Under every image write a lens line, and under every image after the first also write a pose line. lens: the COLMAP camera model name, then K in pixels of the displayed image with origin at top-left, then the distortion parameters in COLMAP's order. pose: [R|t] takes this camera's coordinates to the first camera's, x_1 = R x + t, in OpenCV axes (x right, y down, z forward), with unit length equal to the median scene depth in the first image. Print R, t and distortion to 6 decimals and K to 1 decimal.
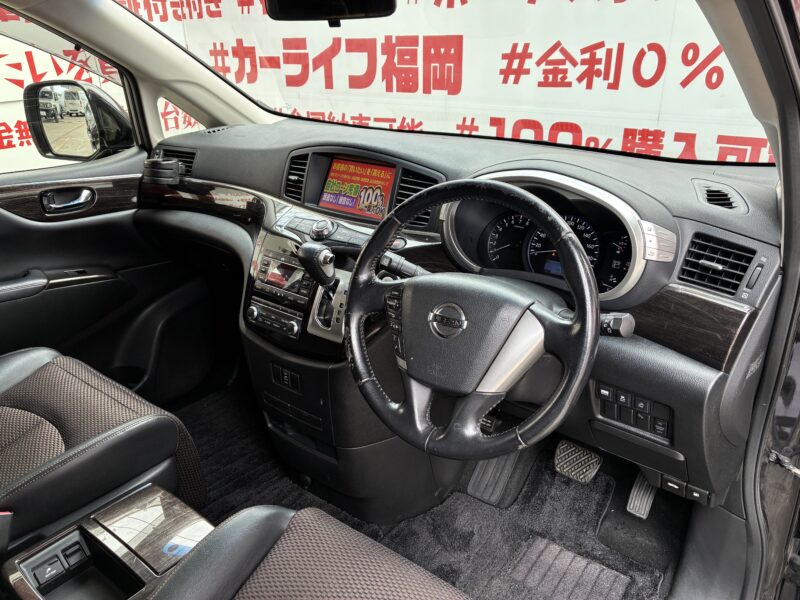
lens RADIAL K [[591.2, 0, 421.8], [0, 591.2, 296.9], [0, 0, 1]] dist [0.007925, -0.017734]
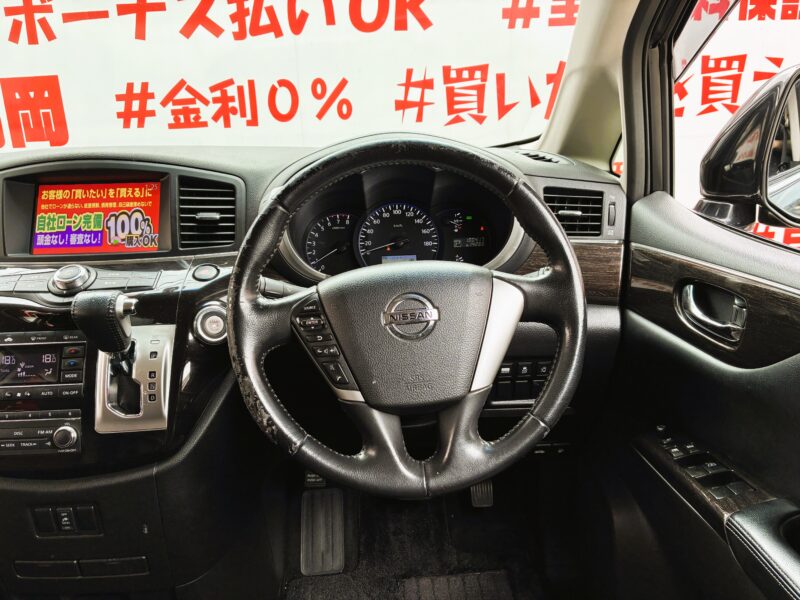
lens RADIAL K [[591.2, 0, 421.8], [0, 591.2, 296.9], [0, 0, 1]] dist [0.007925, -0.017734]
pose [[0.776272, -0.214927, 0.592628, -0.246002], [0.272670, 0.962072, -0.008253, 0.016212], [-0.568377, 0.167999, 0.805434, 0.232335]]
